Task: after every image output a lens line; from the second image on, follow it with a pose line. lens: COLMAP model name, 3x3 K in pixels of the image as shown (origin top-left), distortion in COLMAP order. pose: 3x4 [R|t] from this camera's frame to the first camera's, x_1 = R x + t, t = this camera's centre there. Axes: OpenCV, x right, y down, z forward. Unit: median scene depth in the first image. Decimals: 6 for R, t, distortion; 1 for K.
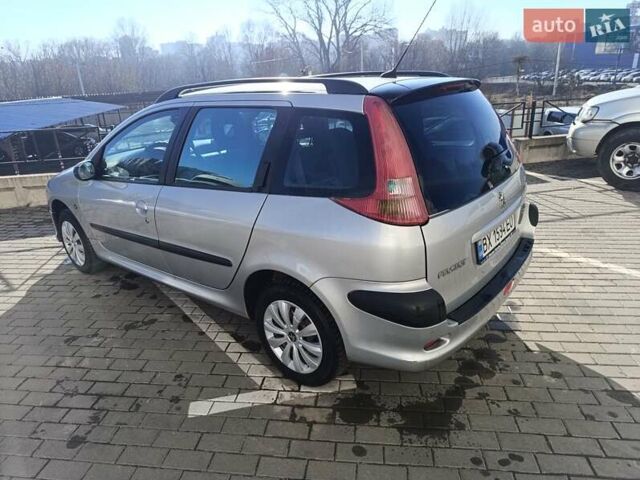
lens RADIAL K [[437.6, 0, 320.0], [0, 437.6, 240.0], [0, 0, 1]] dist [0.005714, -0.004415]
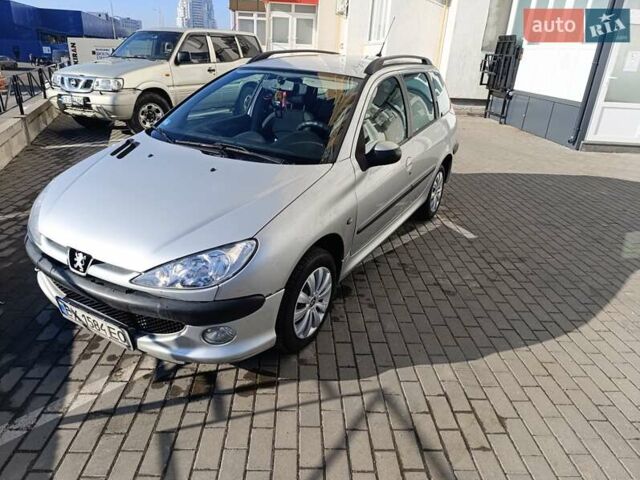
lens RADIAL K [[437.6, 0, 320.0], [0, 437.6, 240.0], [0, 0, 1]] dist [0.005714, -0.004415]
pose [[-0.177828, -0.343671, 0.922099, -2.012891], [0.305872, 0.871316, 0.383732, -0.538370], [-0.935318, 0.350282, -0.049825, 1.817030]]
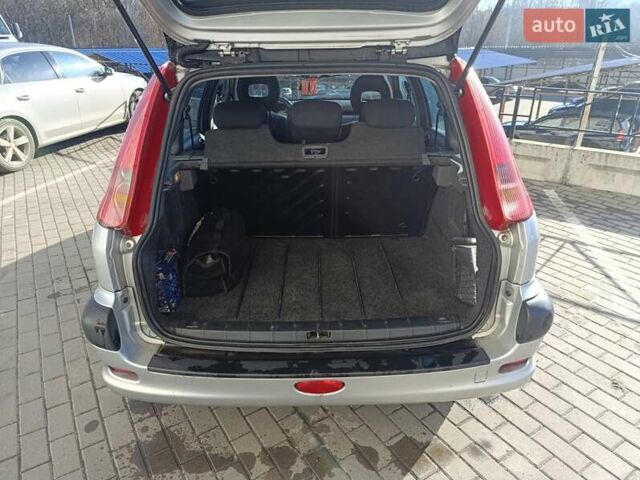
lens RADIAL K [[438.1, 0, 320.8], [0, 438.1, 244.7], [0, 0, 1]] dist [0.003148, -0.003489]
pose [[0.640320, 0.363260, -0.676780, 0.862944], [-0.293032, 0.929990, 0.221925, -0.249896], [0.710016, 0.056215, 0.701938, 0.591725]]
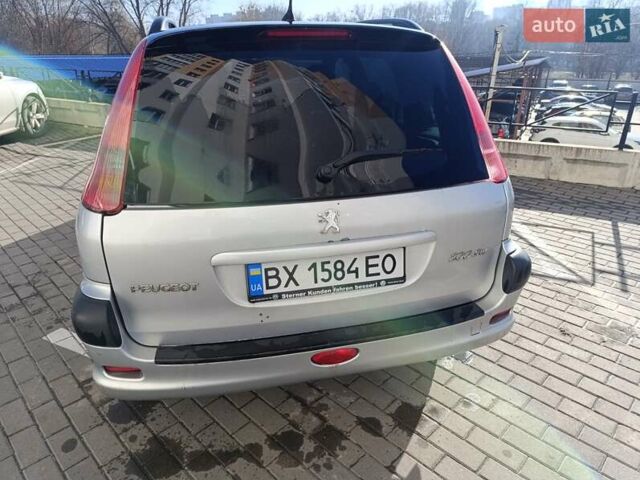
lens RADIAL K [[437.6, 0, 320.0], [0, 437.6, 240.0], [0, 0, 1]] dist [0.005714, -0.004415]
pose [[0.789982, 0.288185, -0.541182, 0.780076], [-0.251965, 0.957269, 0.141953, -0.158316], [0.558965, 0.024218, 0.828838, 0.489527]]
